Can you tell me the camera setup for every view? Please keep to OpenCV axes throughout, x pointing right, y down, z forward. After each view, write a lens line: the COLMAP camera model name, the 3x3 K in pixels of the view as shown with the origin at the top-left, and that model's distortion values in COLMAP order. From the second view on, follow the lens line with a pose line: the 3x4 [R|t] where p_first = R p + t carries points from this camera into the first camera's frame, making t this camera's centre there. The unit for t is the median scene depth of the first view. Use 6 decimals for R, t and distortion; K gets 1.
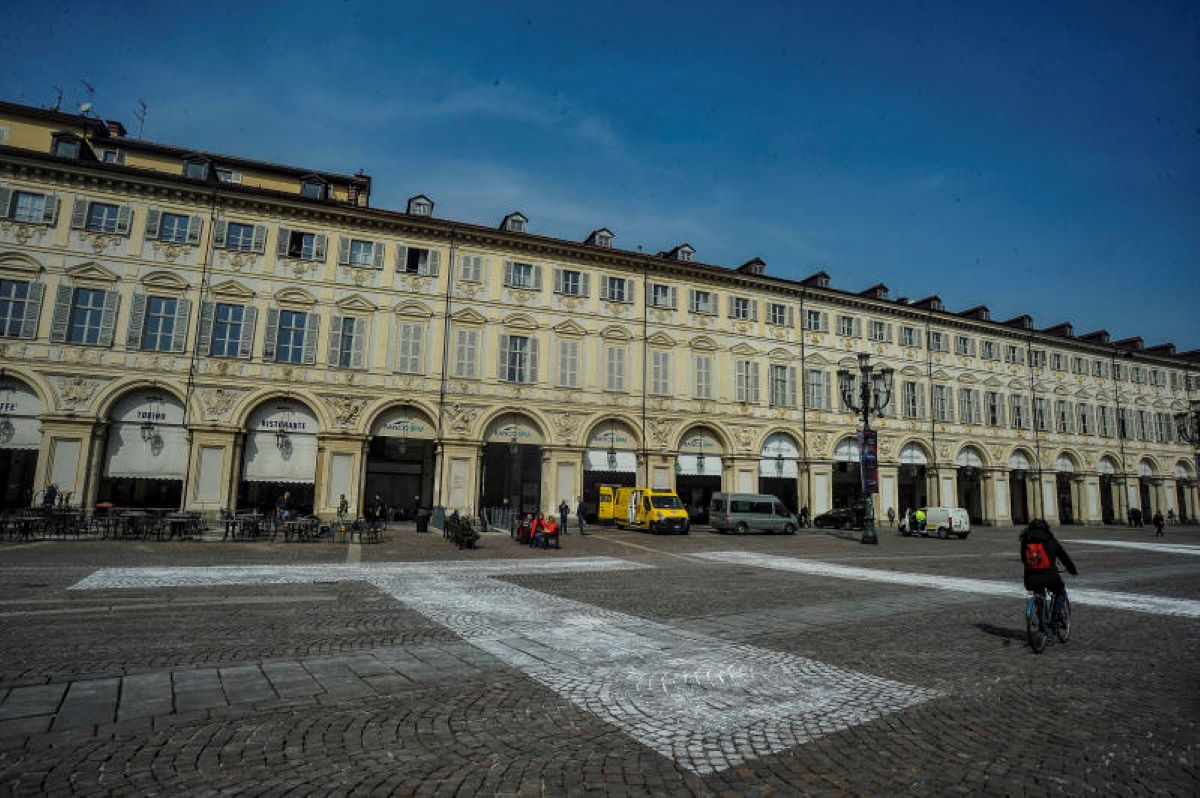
lens RADIAL K [[621.4, 0, 598.7], [0, 621.4, 404.9], [0, 0, 1]] dist [-0.074787, 0.026819]
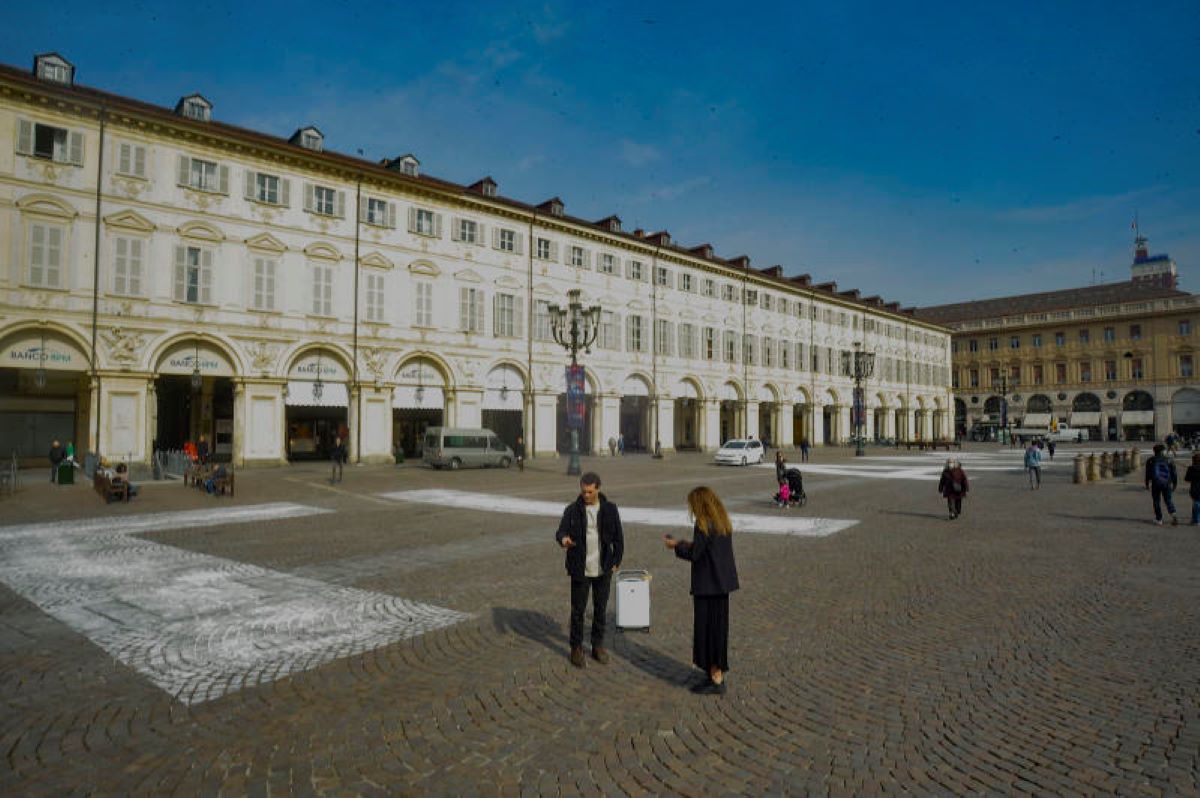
lens RADIAL K [[669.5, 0, 594.6], [0, 669.5, 405.6], [0, 0, 1]] dist [-0.067116, 0.023152]
pose [[0.931901, -0.012187, 0.362507, 0.049211], [-0.031103, 0.993069, 0.113344, -0.016569], [-0.361376, -0.116900, 0.925063, -0.045057]]
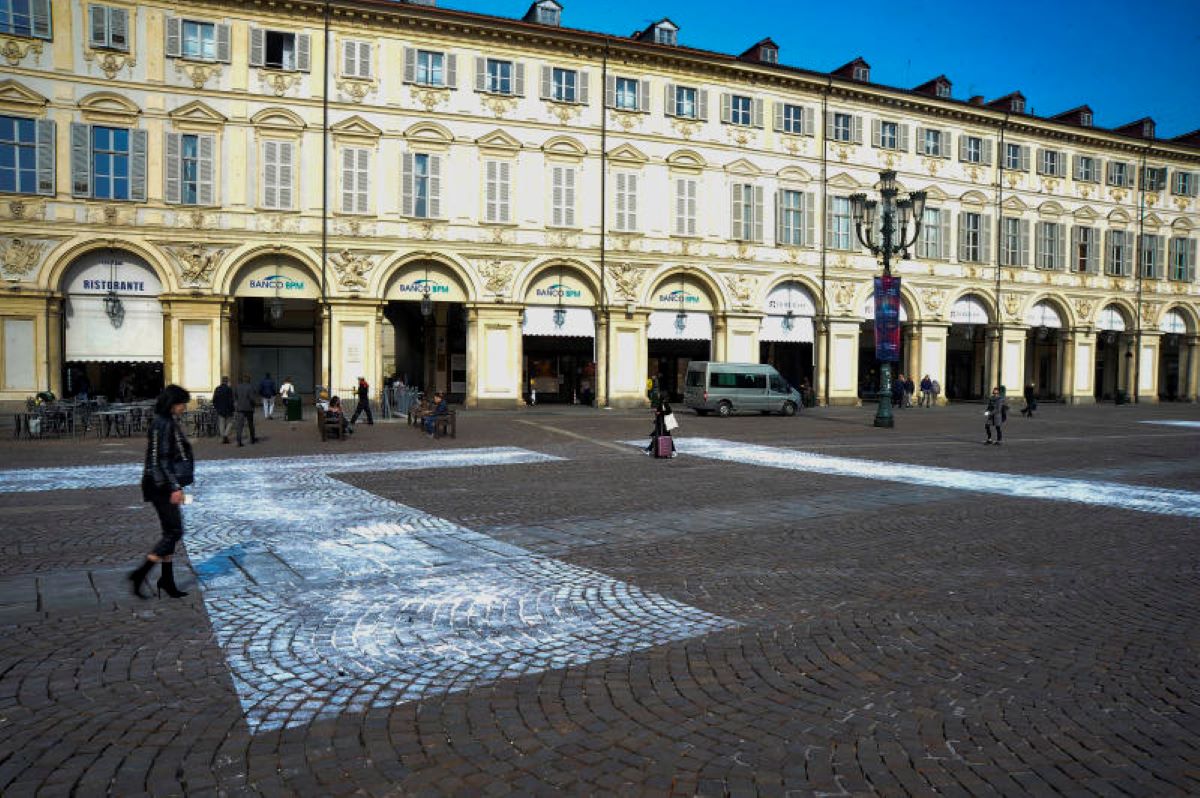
lens RADIAL K [[818.9, 0, 596.6], [0, 818.9, 408.8], [0, 0, 1]] dist [-0.127883, 0.098486]
pose [[0.999841, -0.017264, 0.004459, 0.062757], [0.016091, 0.981379, 0.191405, 0.004979], [-0.007680, -0.191302, 0.981501, 0.013515]]
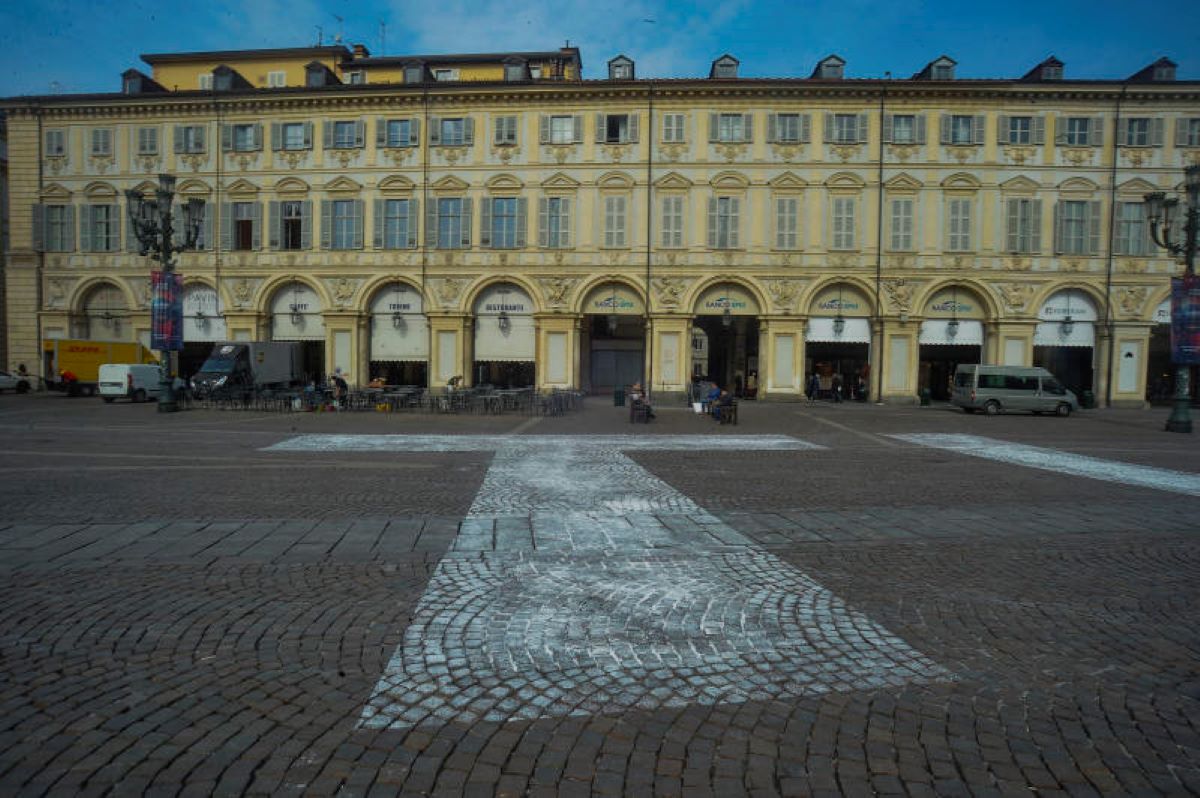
lens RADIAL K [[621.4, 0, 597.1], [0, 621.4, 402.3], [0, 0, 1]] dist [-0.074787, 0.026819]
pose [[0.909413, 0.012061, -0.415720, 0.077867], [0.068076, 0.981781, 0.177403, 0.012502], [0.410286, -0.189633, 0.892023, 0.058142]]
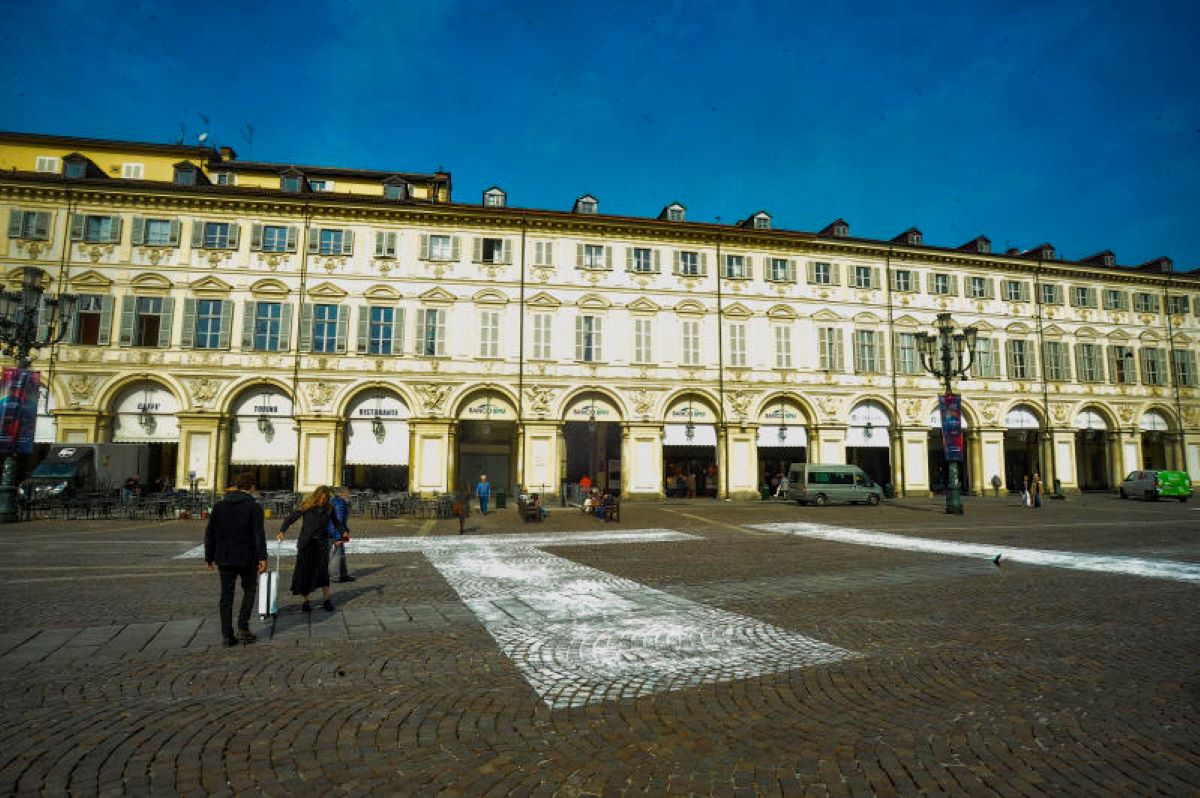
lens RADIAL K [[621.4, 0, 599.6], [0, 621.4, 400.8], [0, 0, 1]] dist [-0.074787, 0.026819]
pose [[0.984871, -0.041017, -0.168365, 0.050813], [0.046339, 0.998539, 0.027804, 0.000001], [0.166979, -0.035186, 0.985333, -0.011271]]
